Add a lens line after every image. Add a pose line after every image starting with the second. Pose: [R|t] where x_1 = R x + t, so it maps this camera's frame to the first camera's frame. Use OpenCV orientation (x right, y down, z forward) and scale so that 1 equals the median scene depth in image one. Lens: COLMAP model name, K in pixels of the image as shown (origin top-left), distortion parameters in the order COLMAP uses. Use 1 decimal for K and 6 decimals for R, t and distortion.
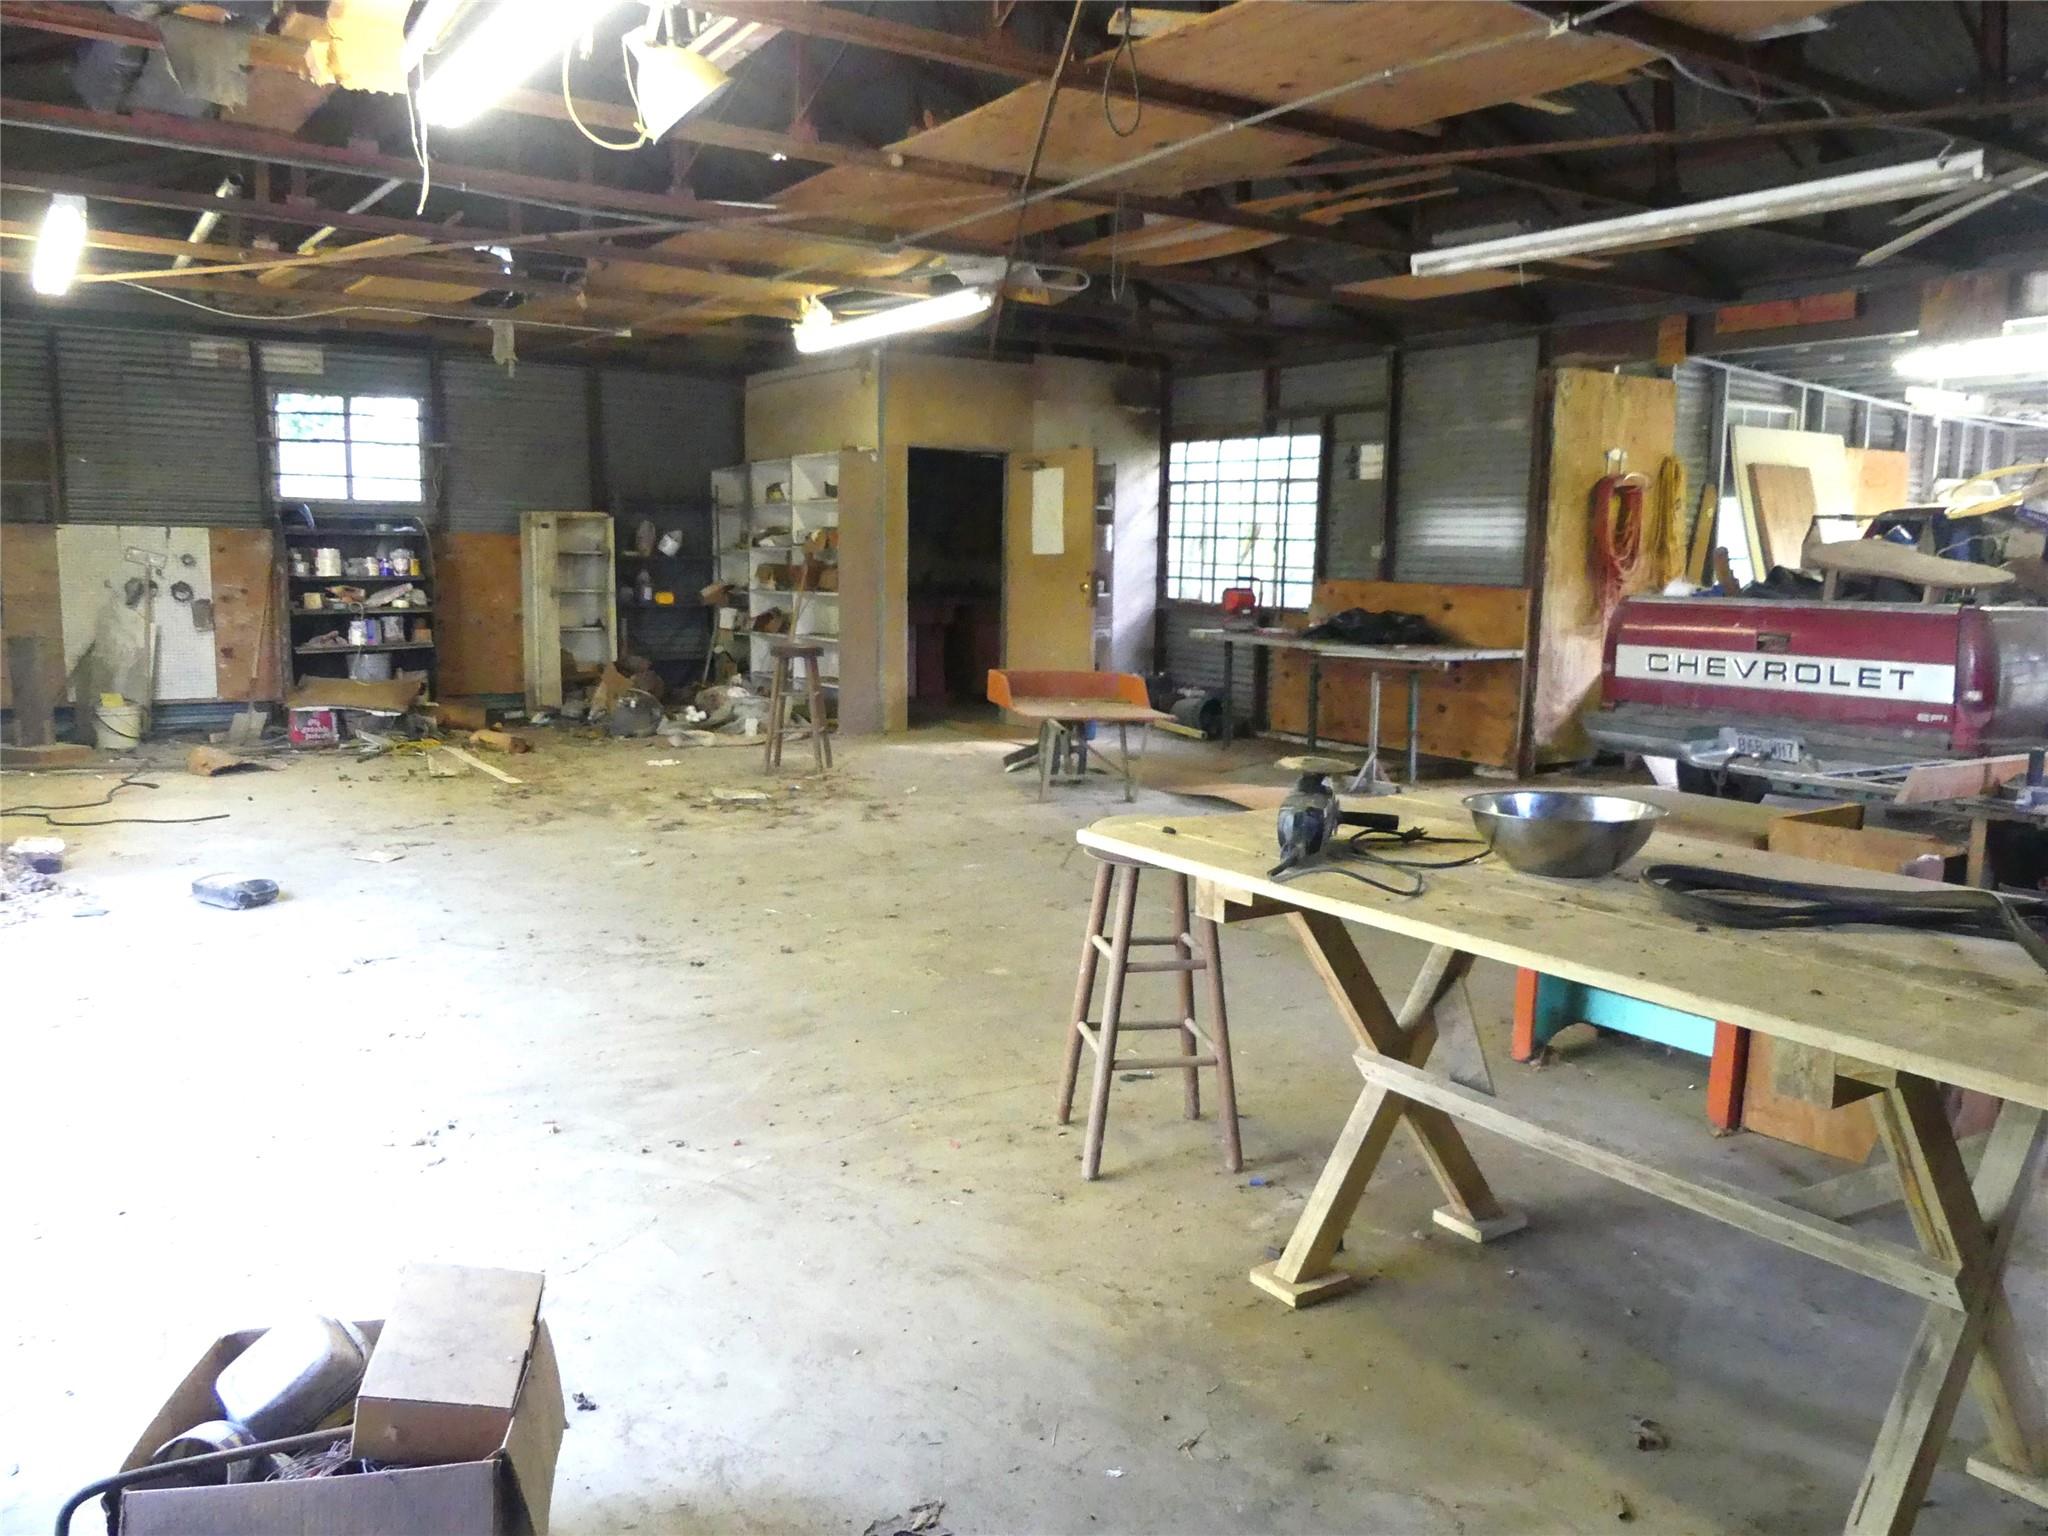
lens RADIAL K [[1499.7, 0, 1024.0], [0, 1499.7, 768.0], [0, 0, 1]] dist [-0.005378, -0.000544]
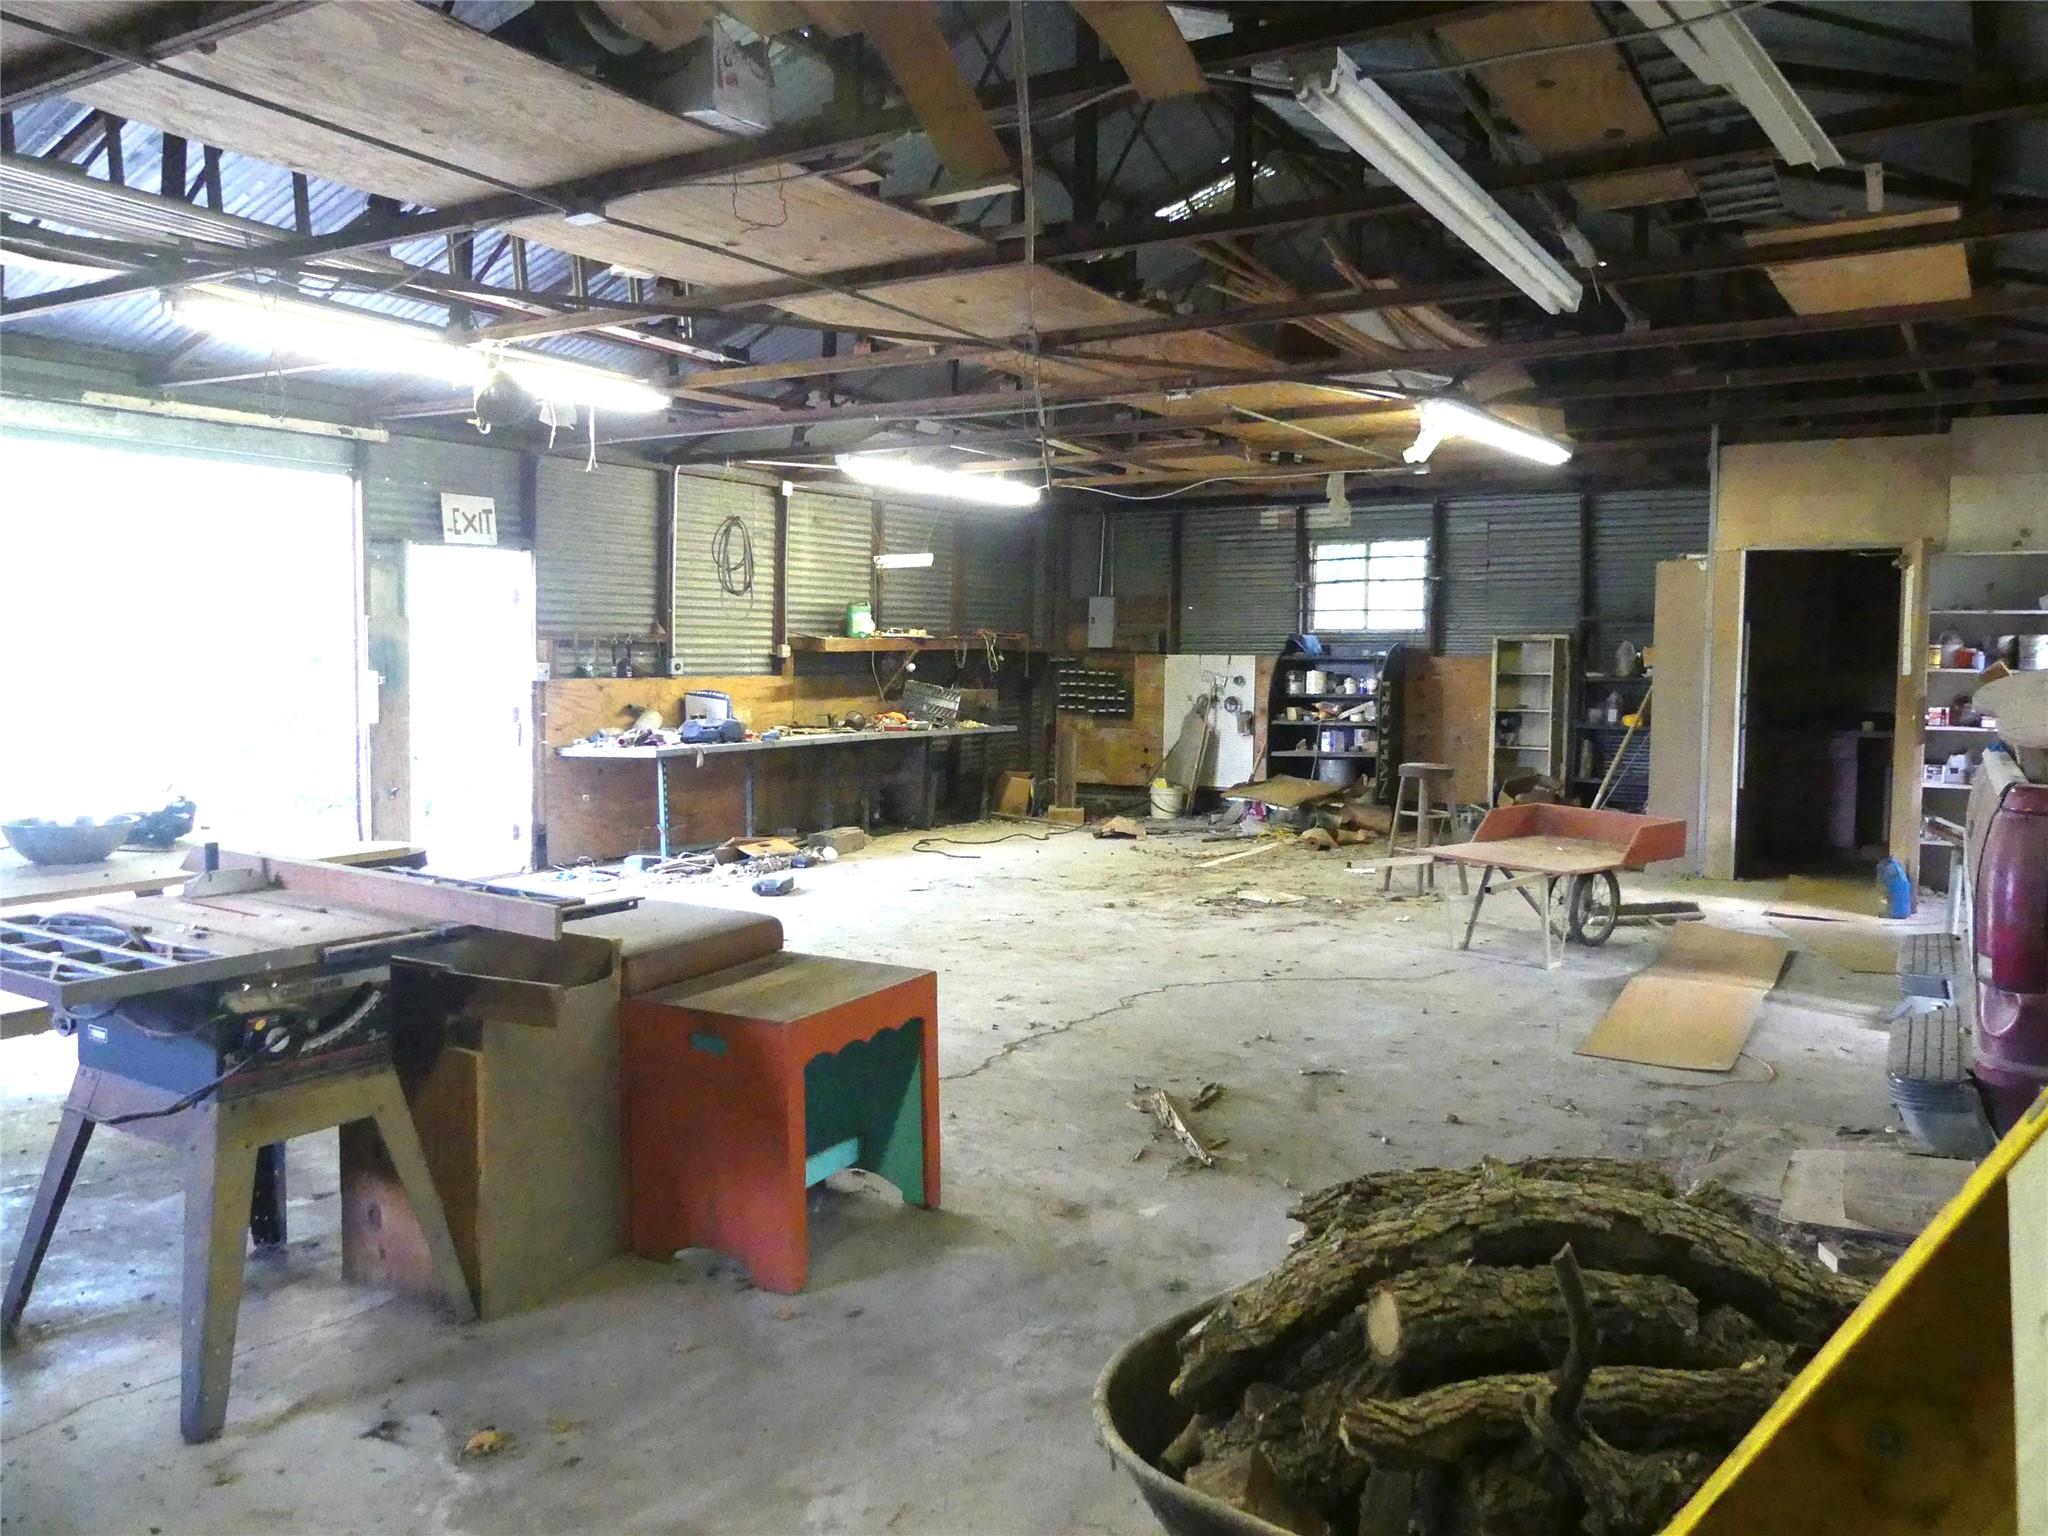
lens RADIAL K [[1499.7, 0, 1024.0], [0, 1499.7, 768.0], [0, 0, 1]] dist [-0.005378, -0.000544]
pose [[0.455537, 0.054829, -0.888527, 0.504859], [-0.120656, 0.992694, -0.000602, -0.040672], [0.882002, 0.107480, 0.458824, 0.250766]]
